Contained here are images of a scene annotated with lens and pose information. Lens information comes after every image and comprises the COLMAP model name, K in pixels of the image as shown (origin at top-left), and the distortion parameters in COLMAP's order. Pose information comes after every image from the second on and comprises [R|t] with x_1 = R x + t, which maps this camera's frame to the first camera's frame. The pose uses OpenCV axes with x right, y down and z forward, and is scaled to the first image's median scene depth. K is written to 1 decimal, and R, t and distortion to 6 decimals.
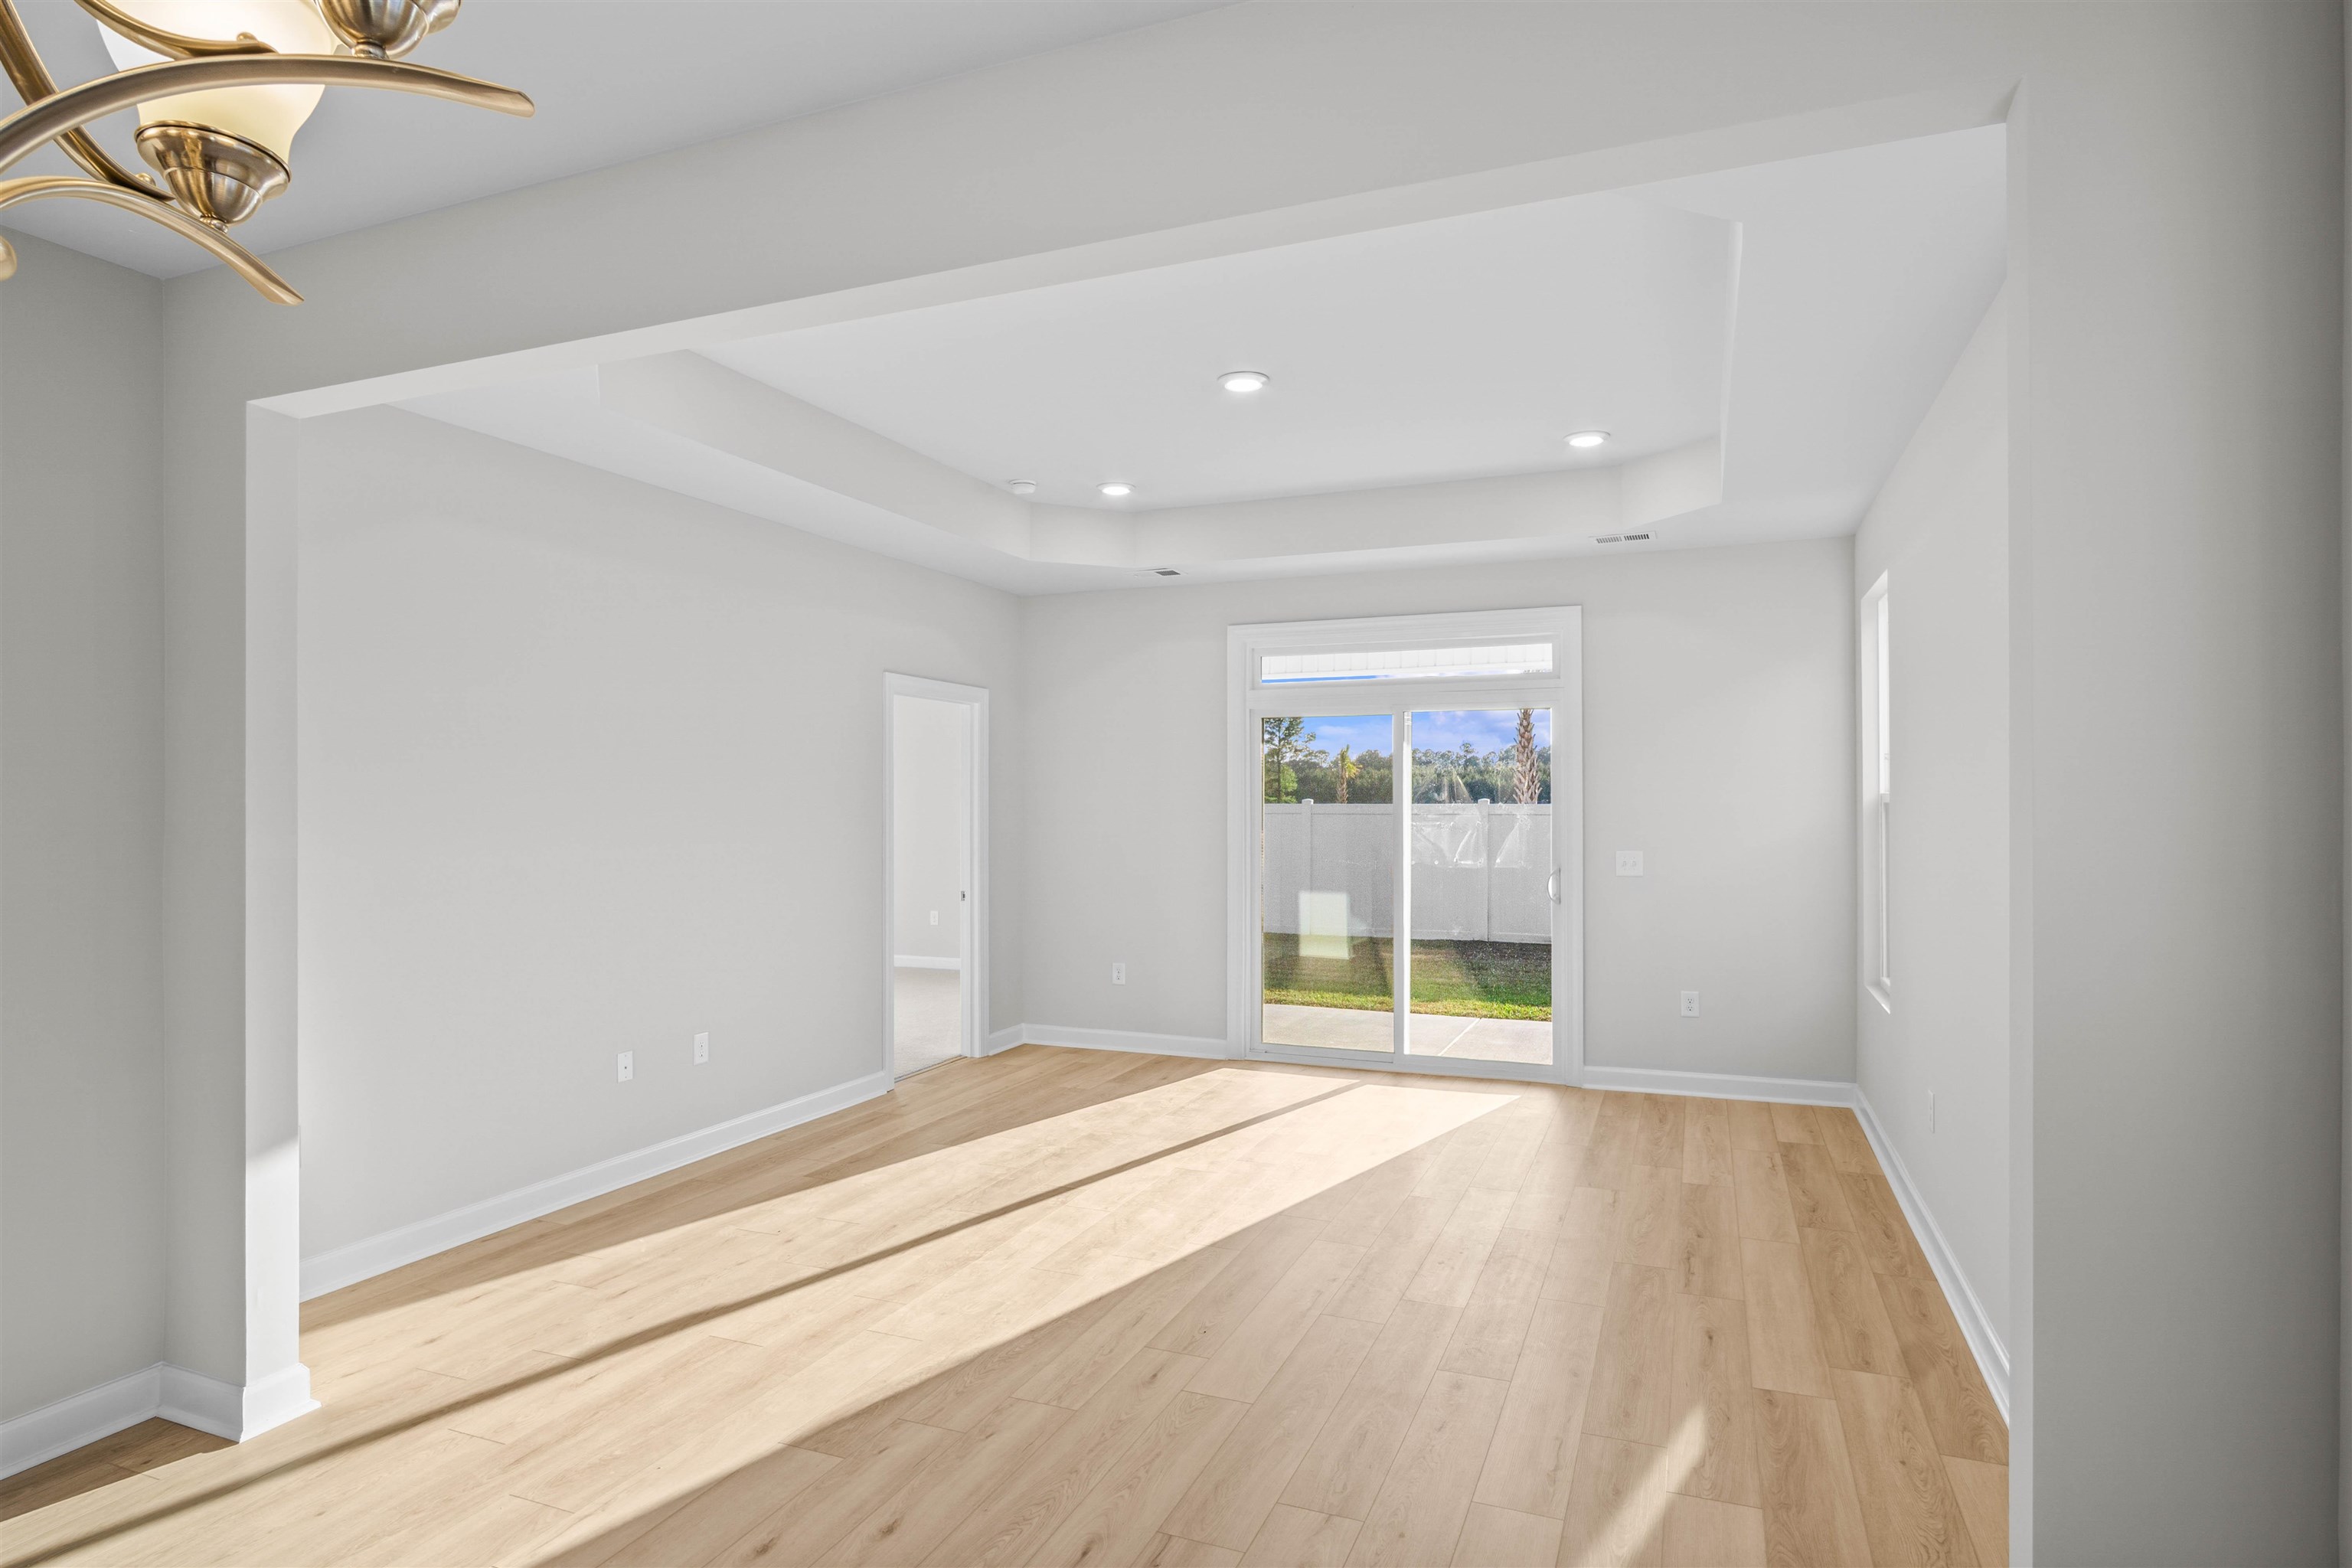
lens RADIAL K [[1285.7, 0, 1162.6], [0, 1285.7, 794.5], [0, 0, 1]] dist [-0.003715, 0.002626]
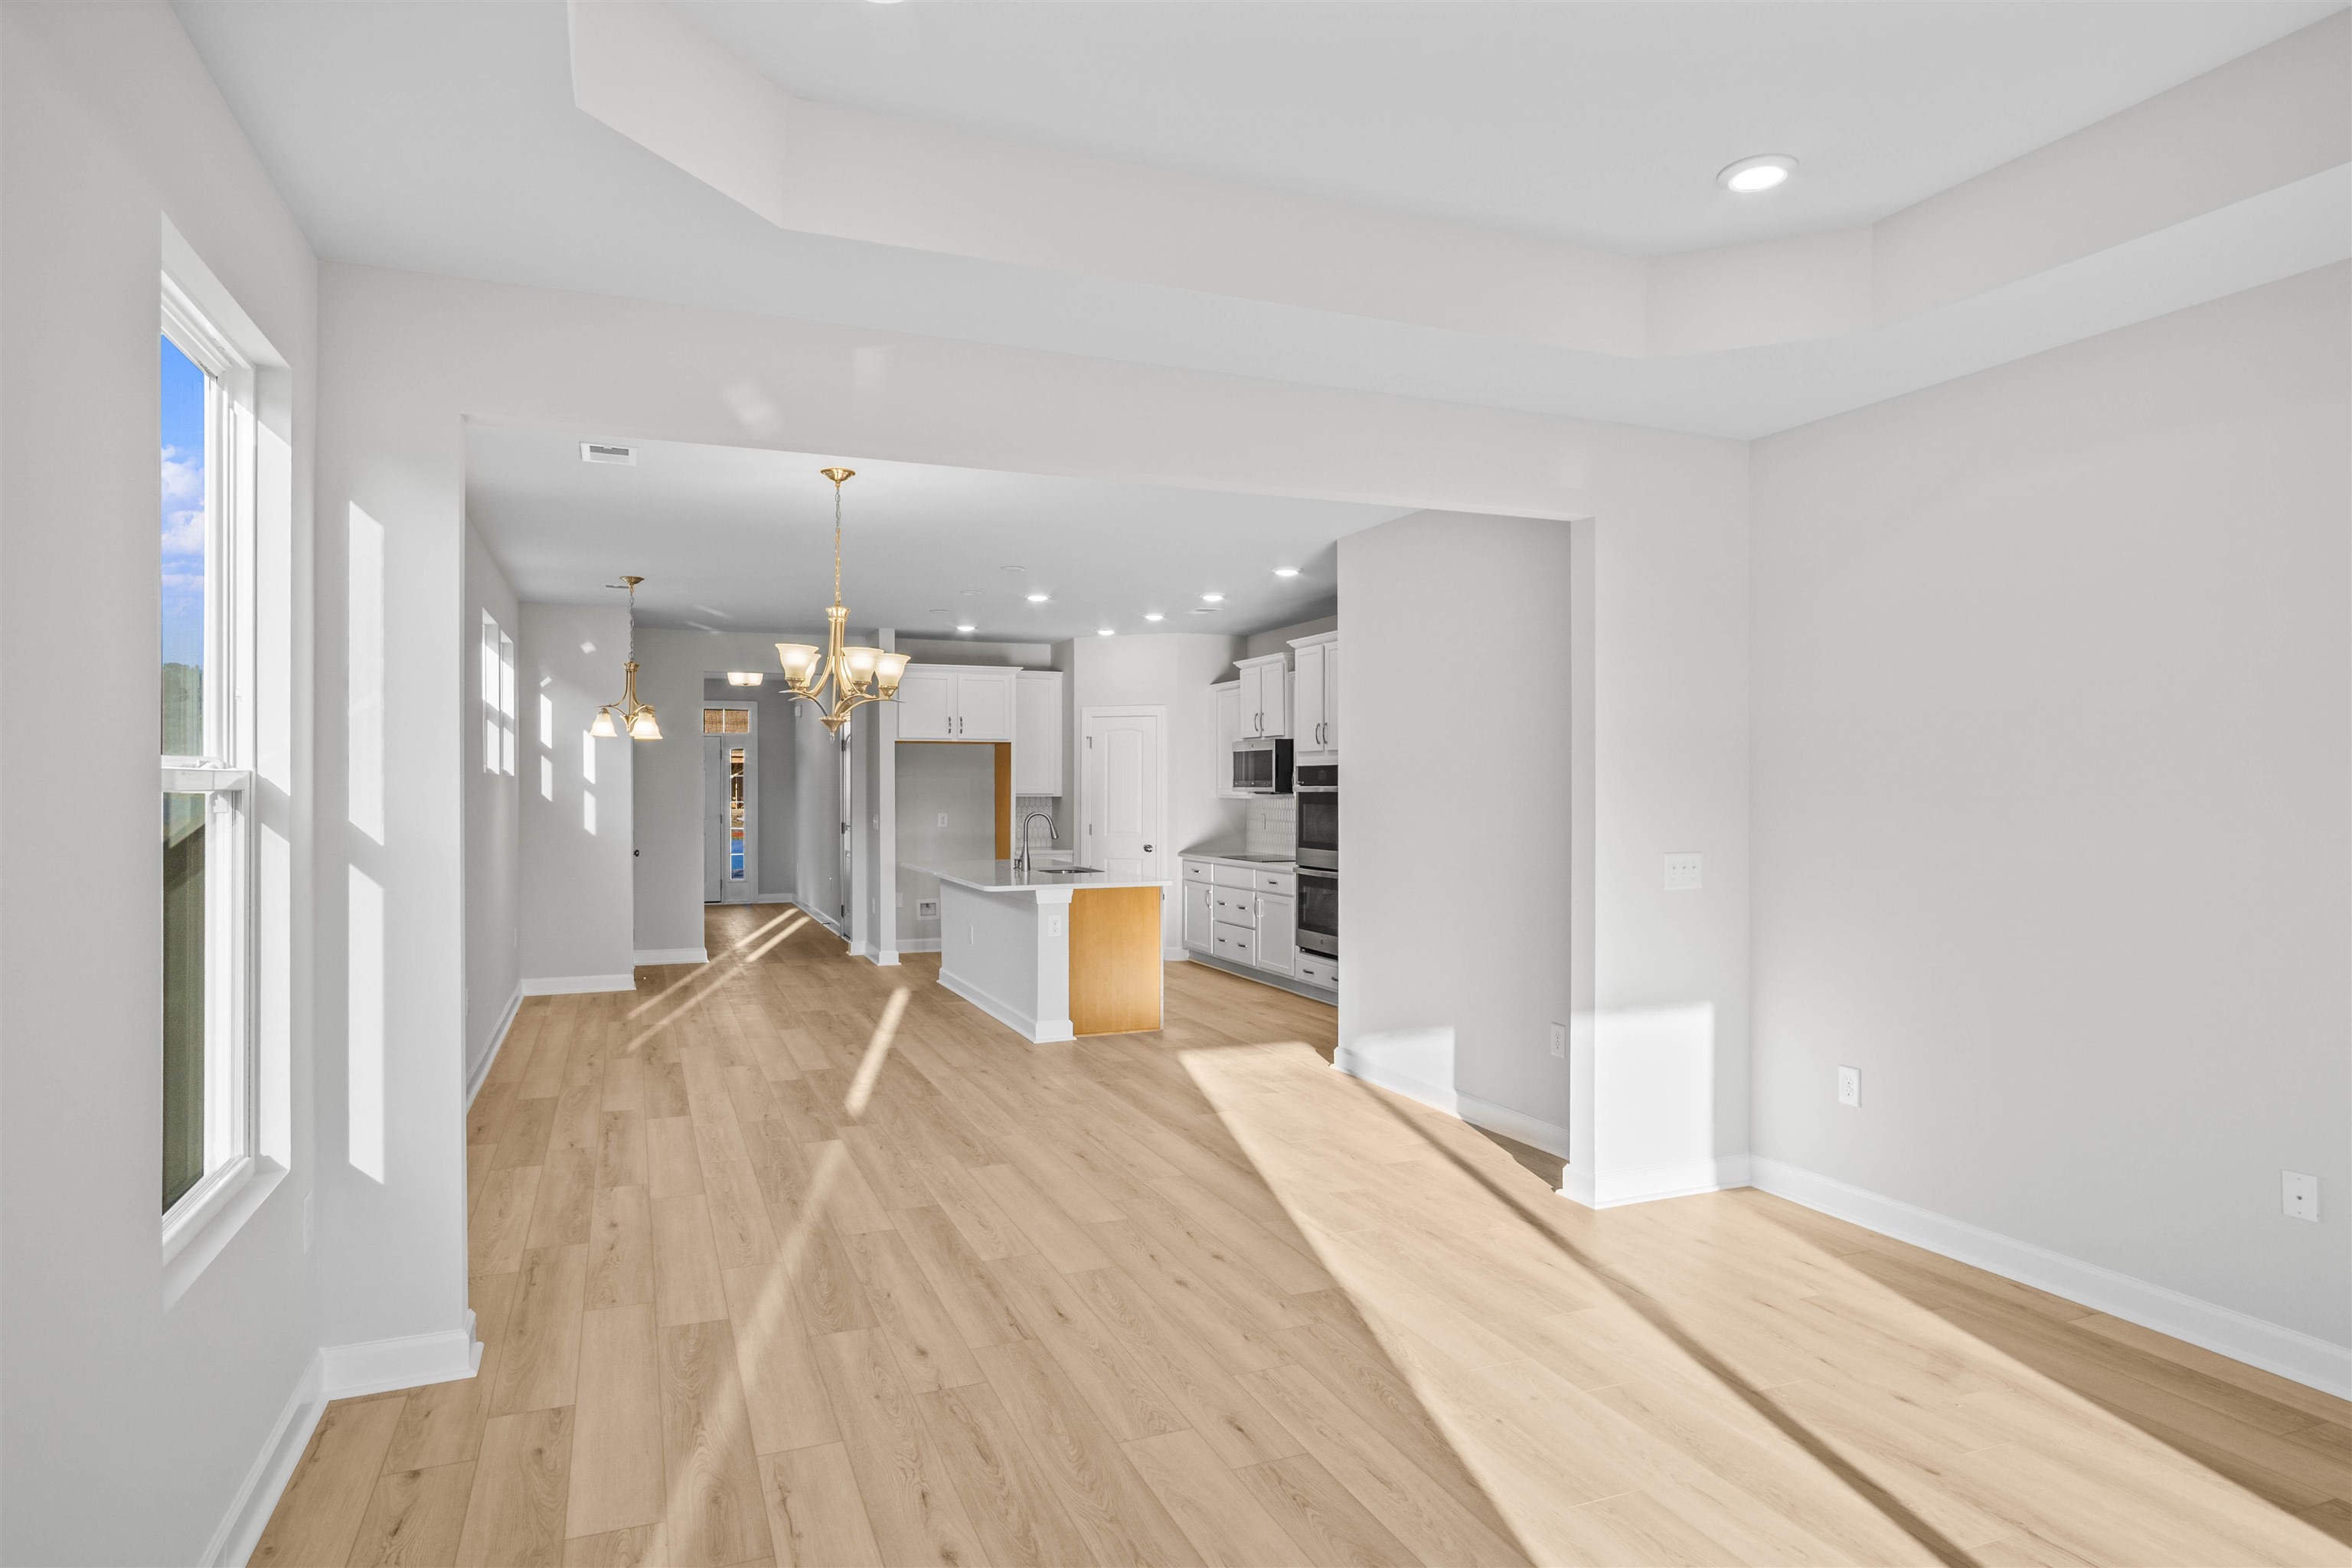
lens RADIAL K [[1285.7, 0, 1167.4], [0, 1285.7, 783.1], [0, 0, 1]] dist [-0.003715, 0.002626]
pose [[-0.701004, -0.000598, -0.713157, 0.718909], [0.006112, 0.999958, -0.006847, 0.008833], [0.713131, -0.009159, -0.700971, 1.717894]]
